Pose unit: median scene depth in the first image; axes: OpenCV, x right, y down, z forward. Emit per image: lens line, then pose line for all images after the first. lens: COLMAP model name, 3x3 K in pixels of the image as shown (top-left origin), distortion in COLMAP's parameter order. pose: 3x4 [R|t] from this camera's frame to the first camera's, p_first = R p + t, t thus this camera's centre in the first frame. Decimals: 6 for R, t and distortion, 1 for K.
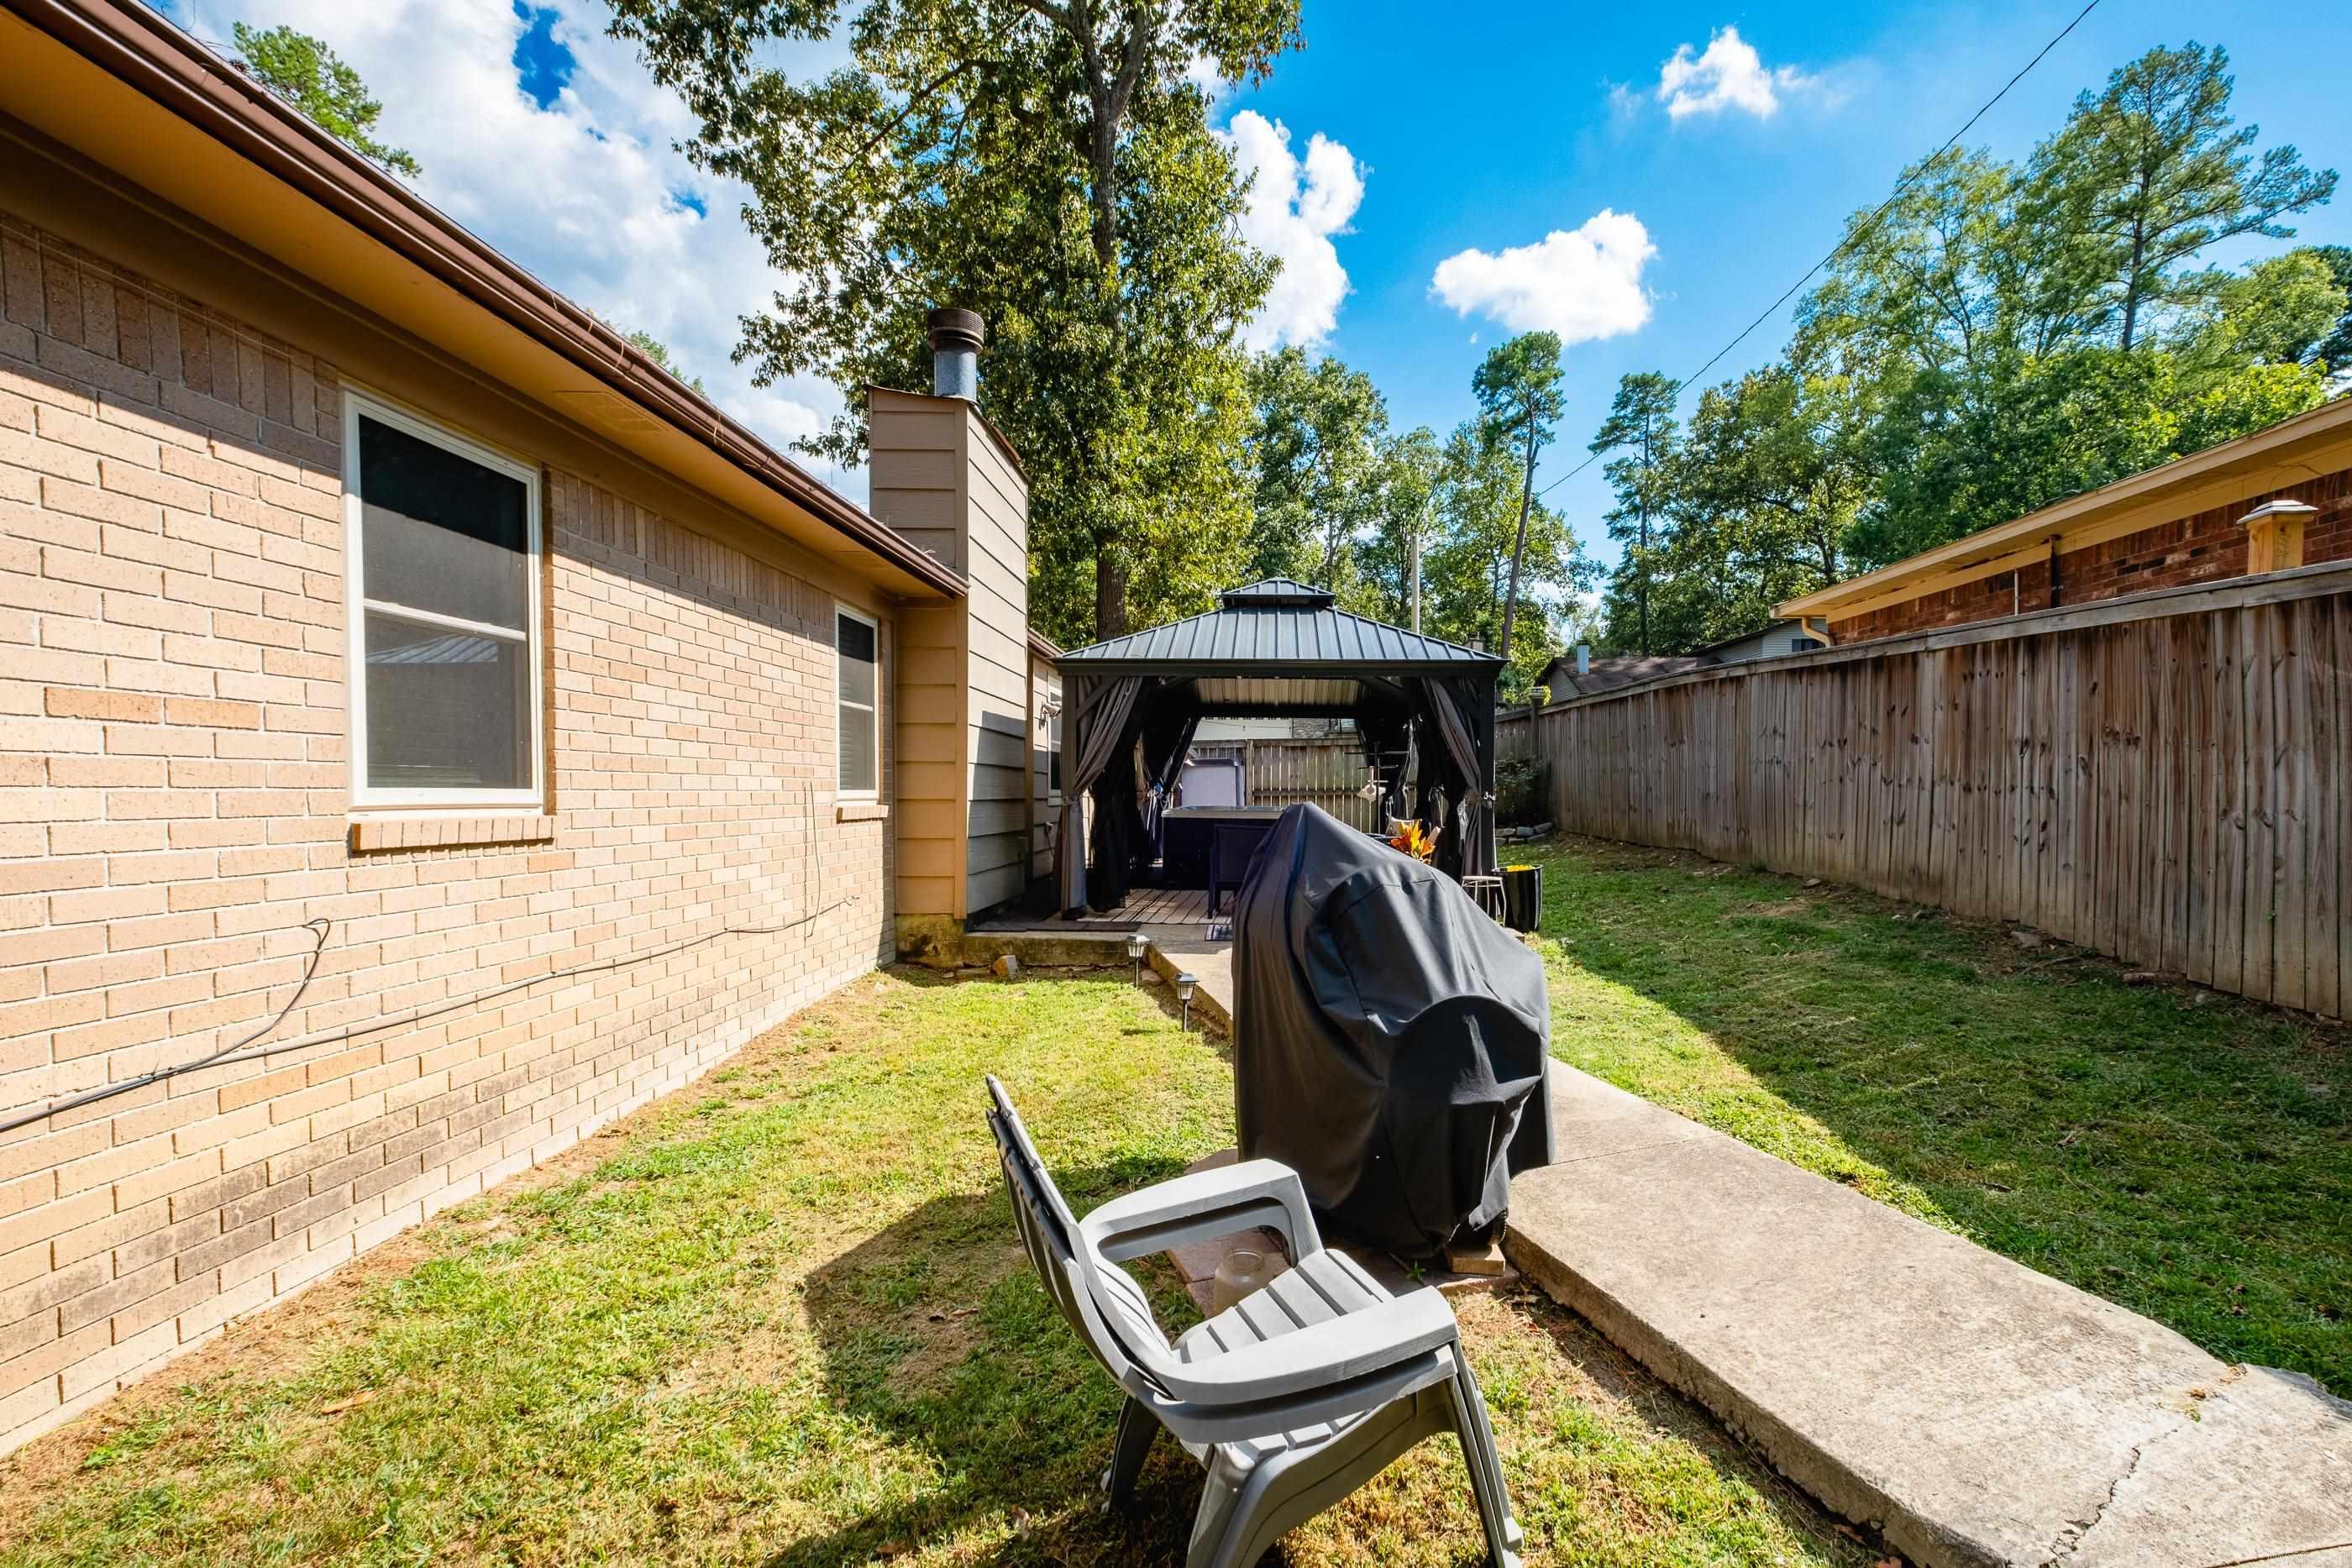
lens RADIAL K [[1025.3, 0, 1192.8], [0, 1025.3, 783.2], [0, 0, 1]] dist [0.003183, -0.003786]
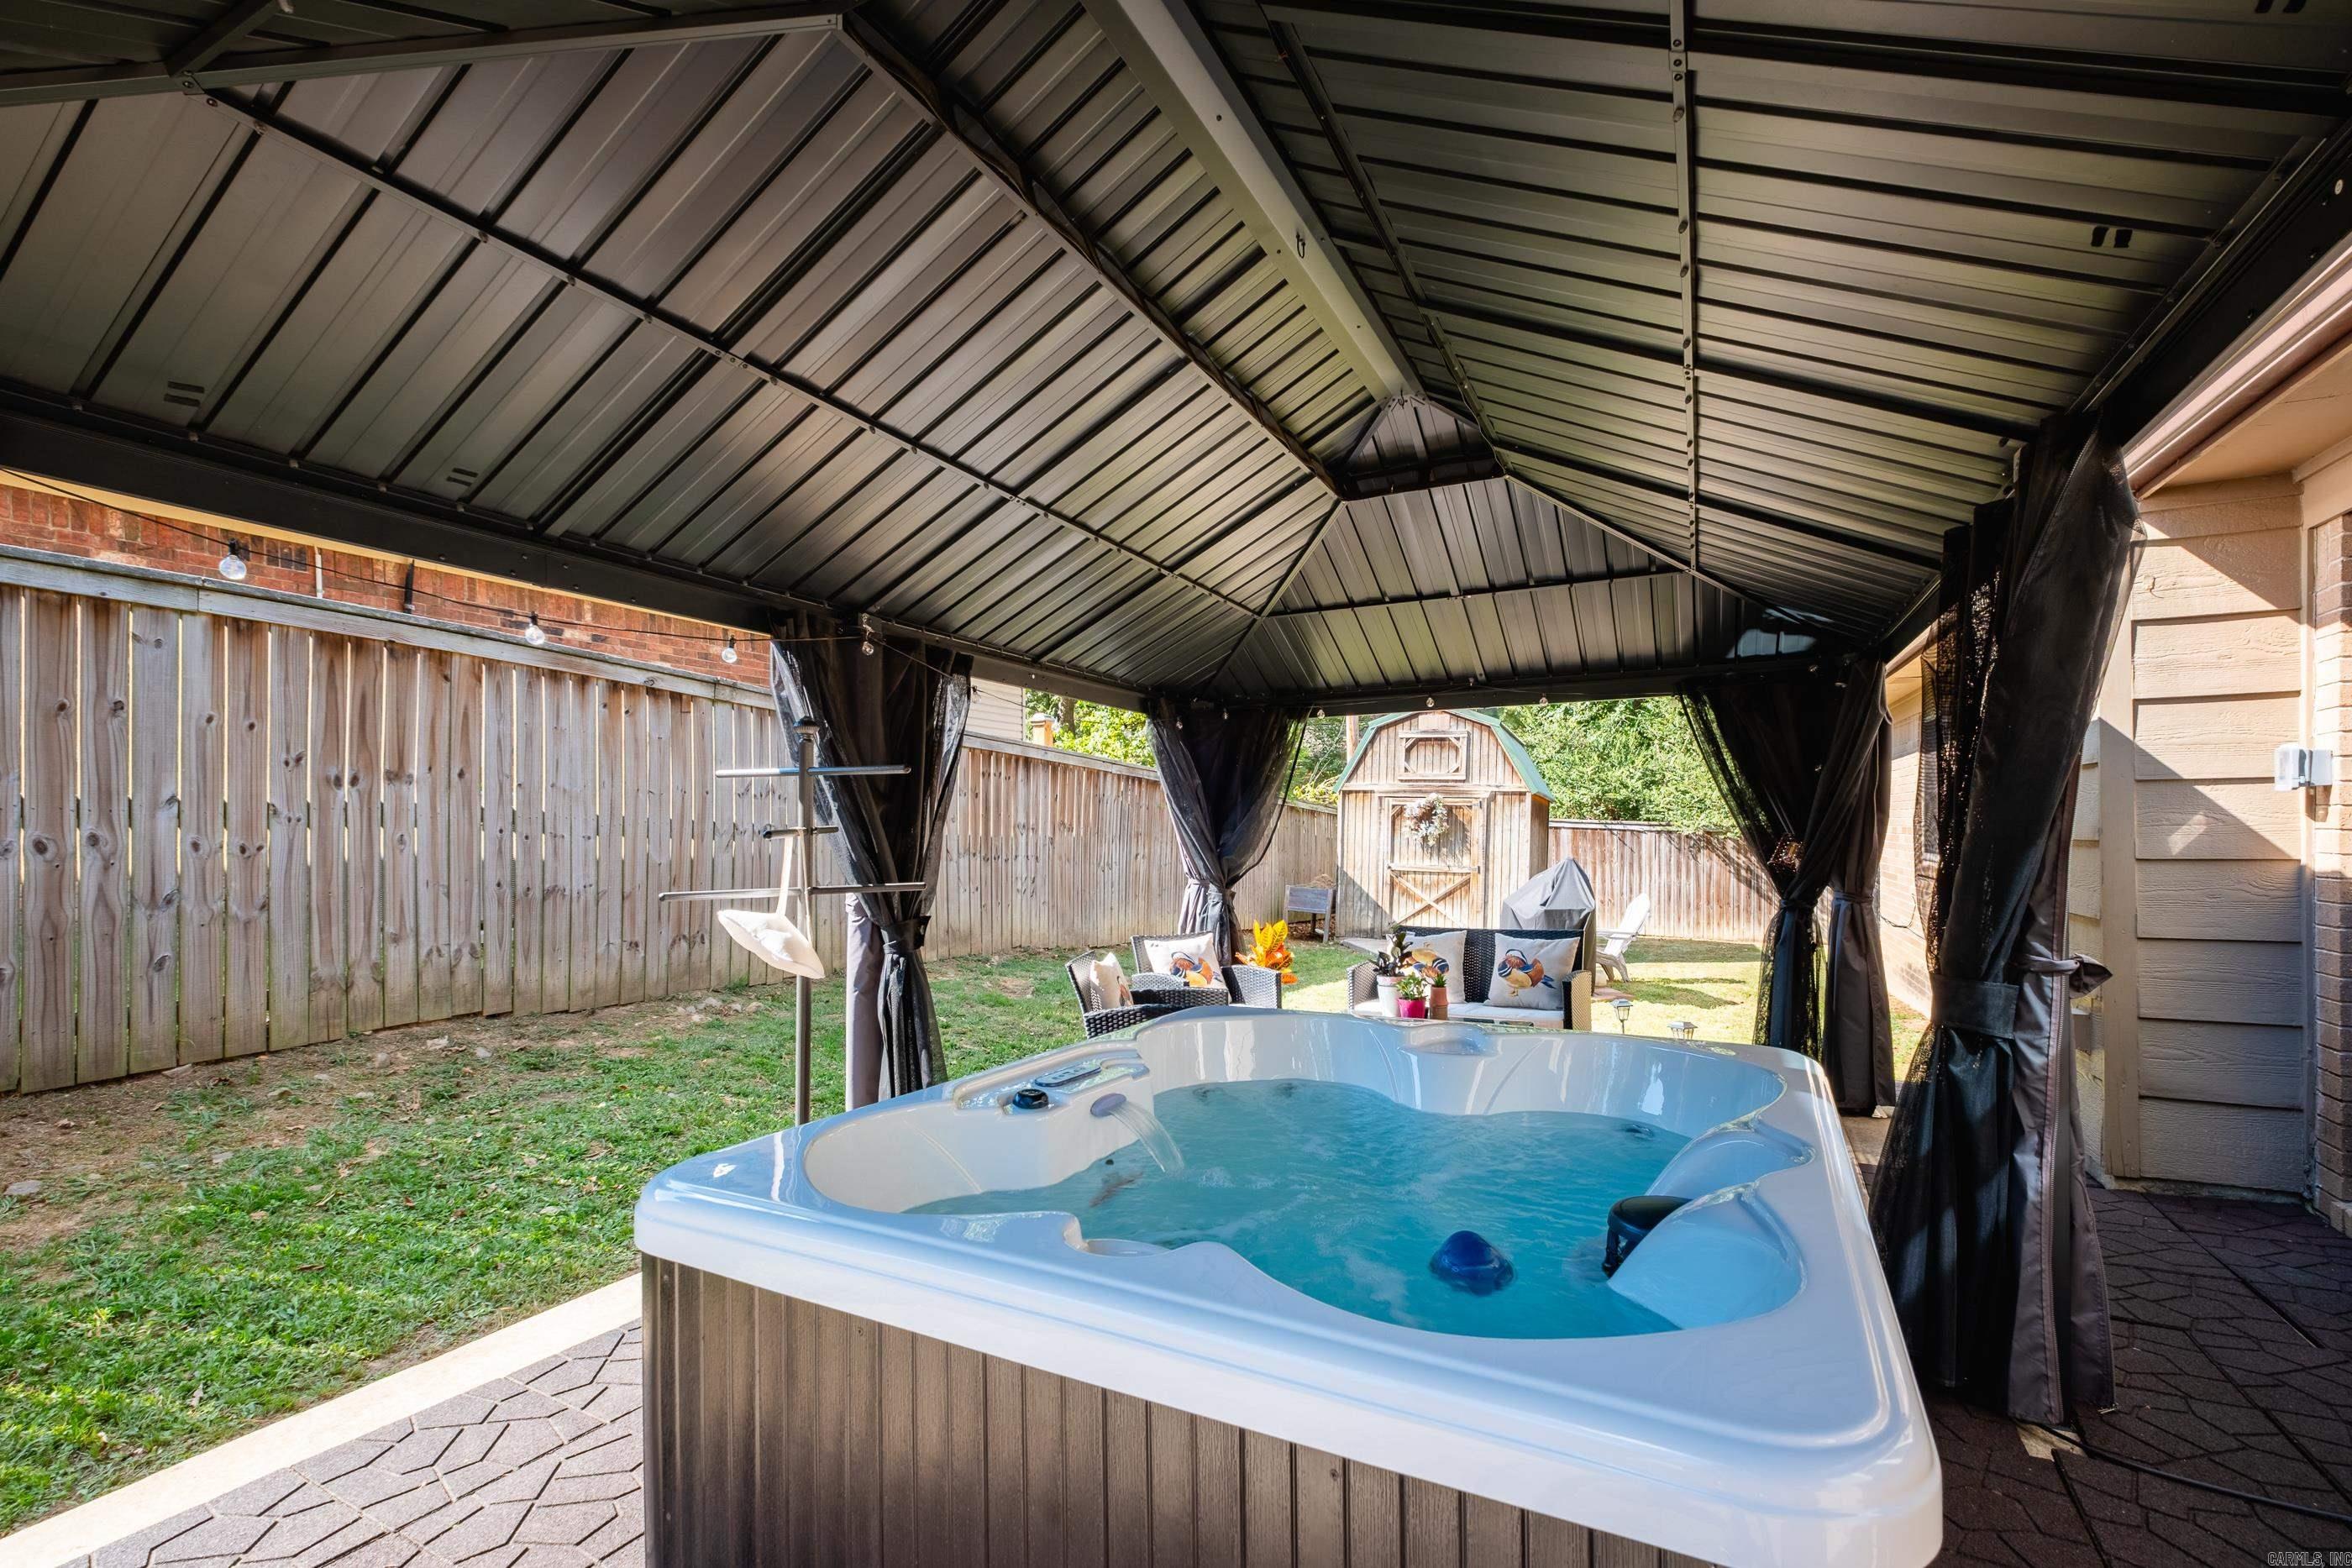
lens RADIAL K [[1025.3, 0, 1197.6], [0, 1025.3, 840.7], [0, 0, 1]] dist [0.003183, -0.003786]
pose [[-0.923019, -0.002942, 0.384744, -0.005927], [0.000631, 0.999958, 0.009161, -0.028418], [-0.384755, 0.008699, -0.922978, 2.005556]]
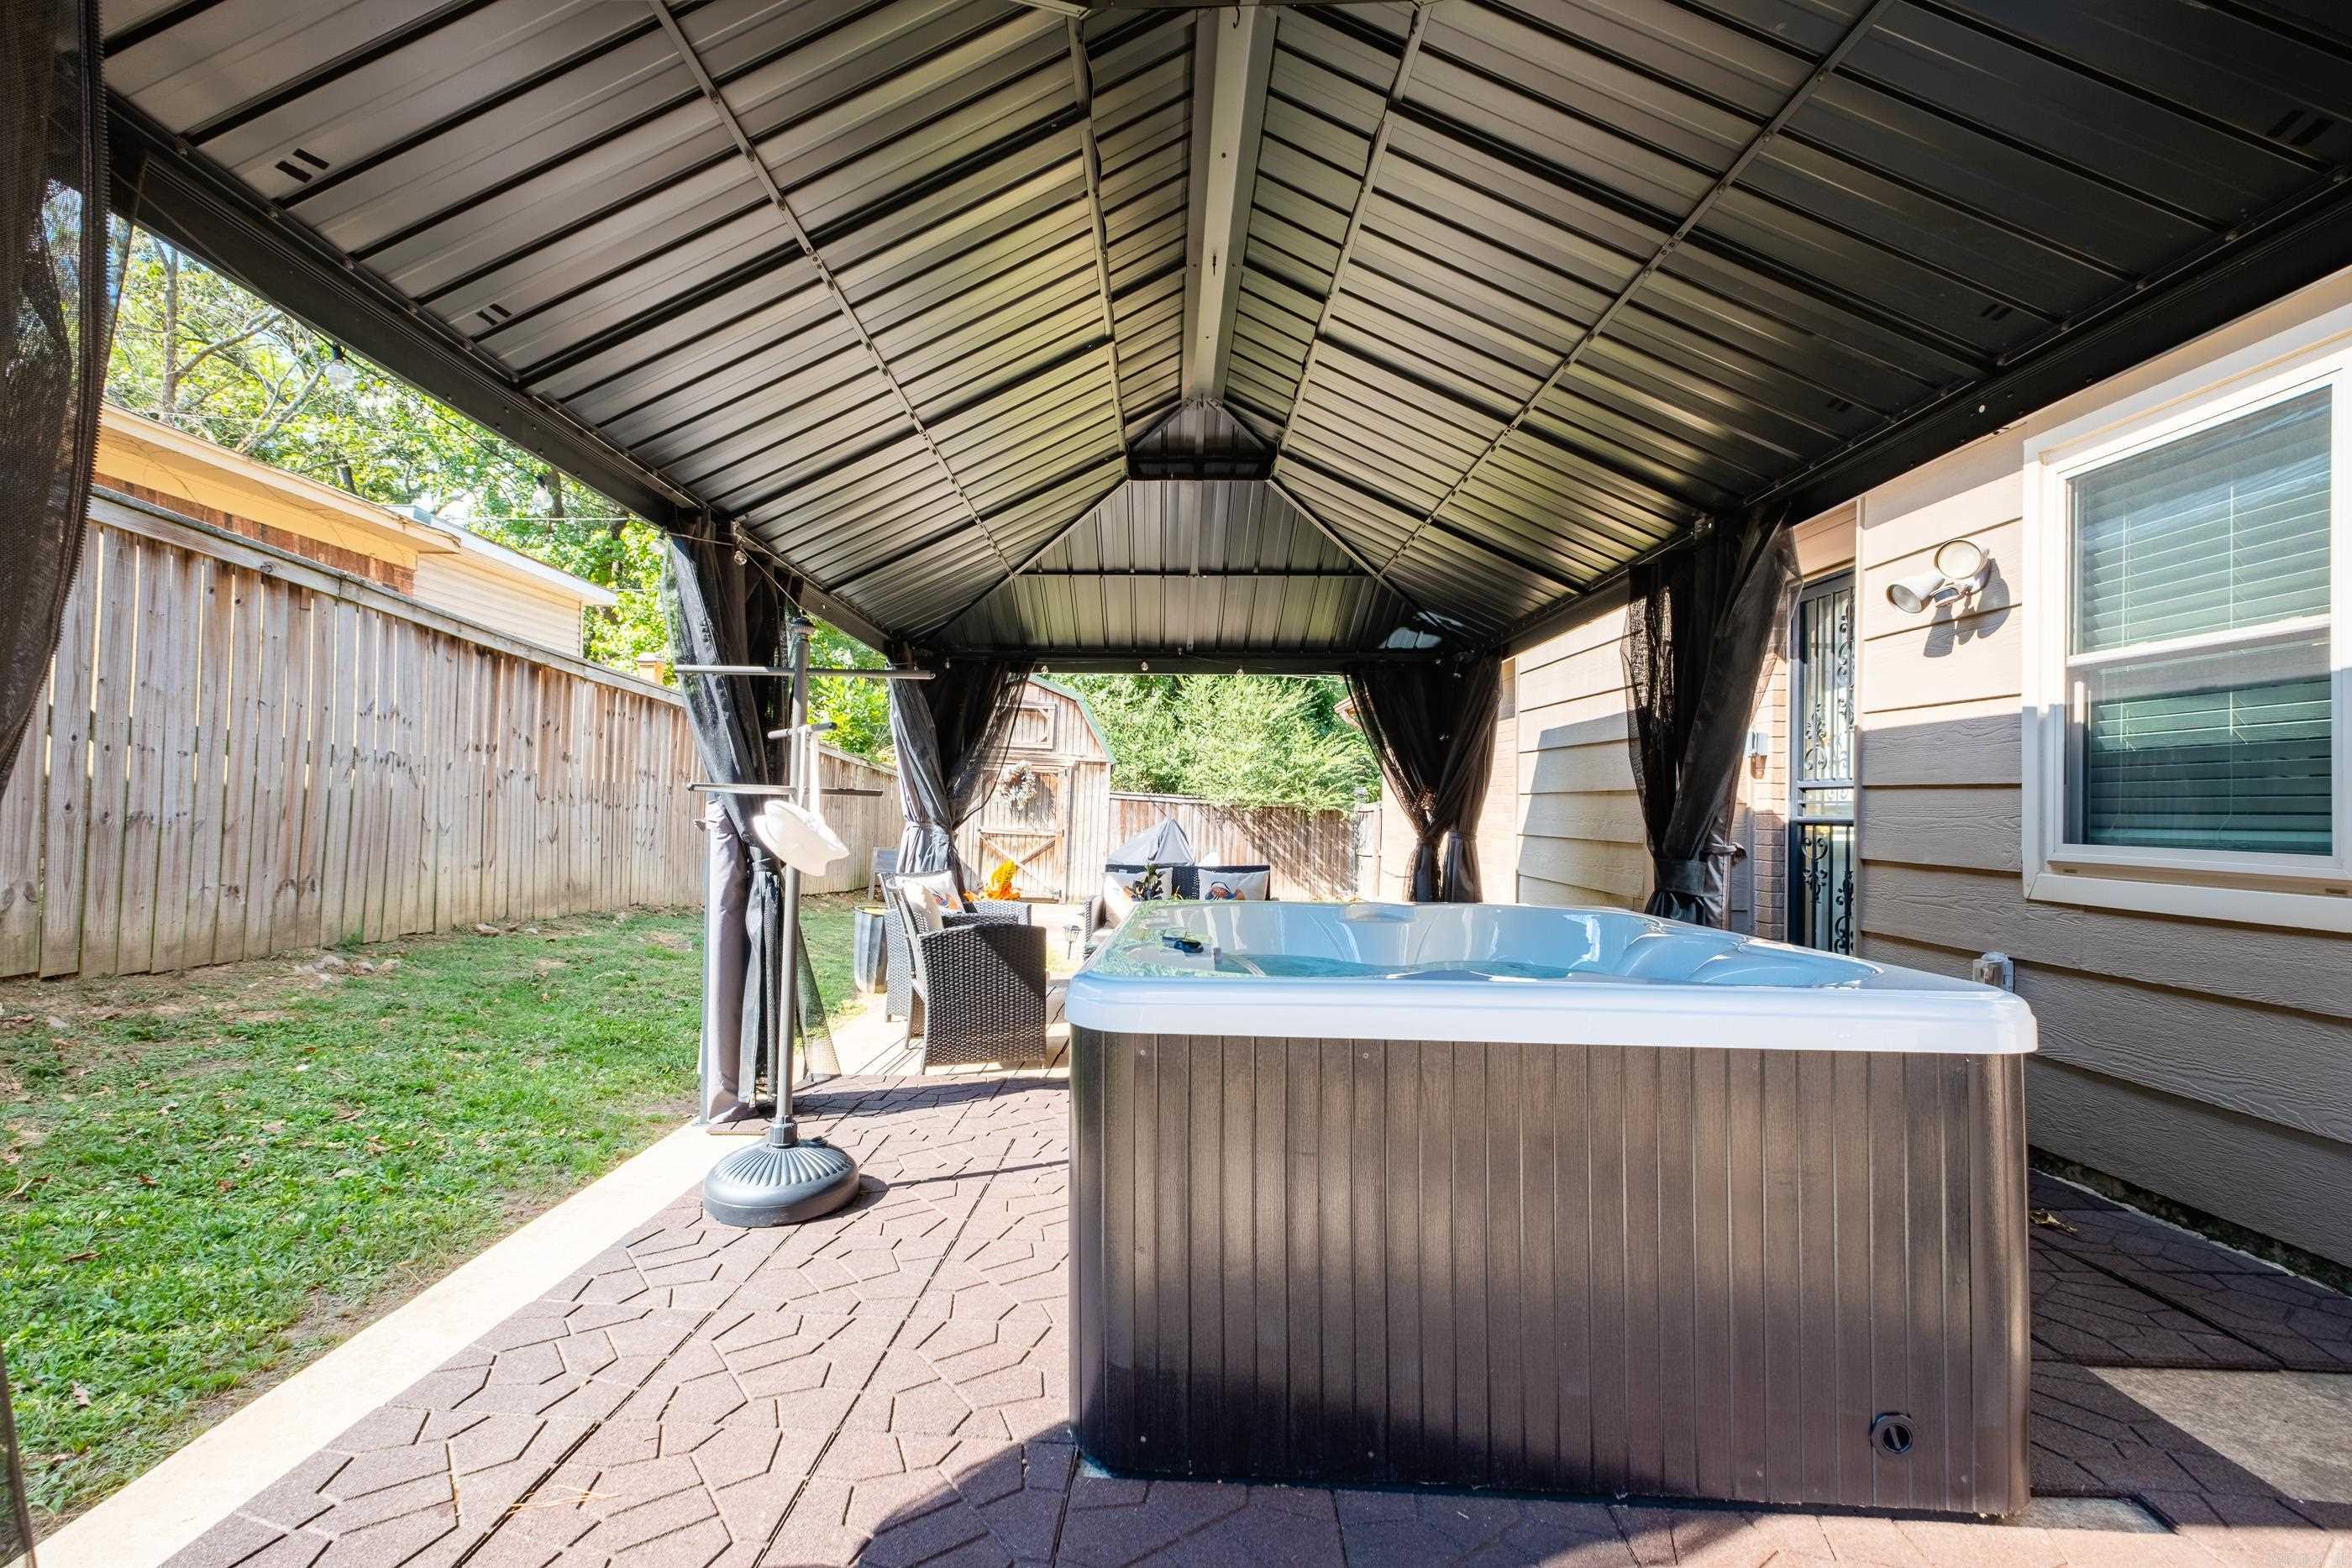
lens RADIAL K [[1025.3, 0, 1135.3], [0, 1025.3, 808.6], [0, 0, 1]] dist [0.003183, -0.003786]
pose [[-0.999447, -0.021073, -0.025709, 0.161744], [-0.020999, 0.999775, -0.003141, -0.000722], [0.025770, -0.002599, -0.999665, 2.098436]]
